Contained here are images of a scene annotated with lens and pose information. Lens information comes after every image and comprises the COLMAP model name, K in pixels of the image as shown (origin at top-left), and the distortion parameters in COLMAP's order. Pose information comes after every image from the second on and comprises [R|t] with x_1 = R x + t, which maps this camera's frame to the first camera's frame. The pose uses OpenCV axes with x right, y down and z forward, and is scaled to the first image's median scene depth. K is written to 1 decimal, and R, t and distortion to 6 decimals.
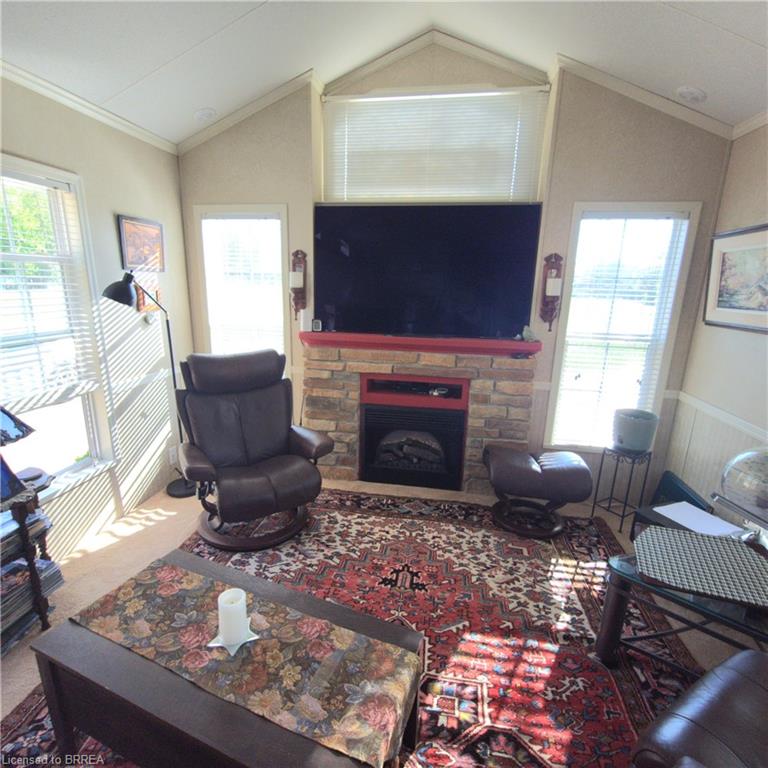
lens RADIAL K [[418.2, 0, 378.8], [0, 418.2, 386.0], [0, 0, 1]] dist [0.011344, -0.006399]
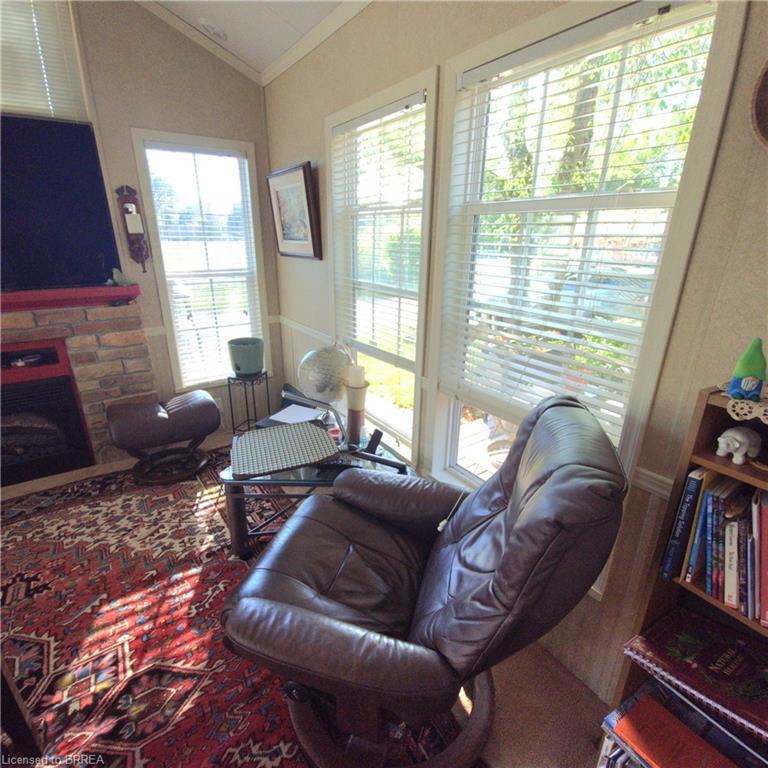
lens RADIAL K [[418.2, 0, 372.5], [0, 418.2, 385.8], [0, 0, 1]] dist [0.011344, -0.006399]
pose [[0.732178, -0.255832, 0.631241, 0.116690], [0.177746, 0.966432, 0.185513, 0.031037], [-0.657512, -0.023628, 0.753074, -0.055119]]
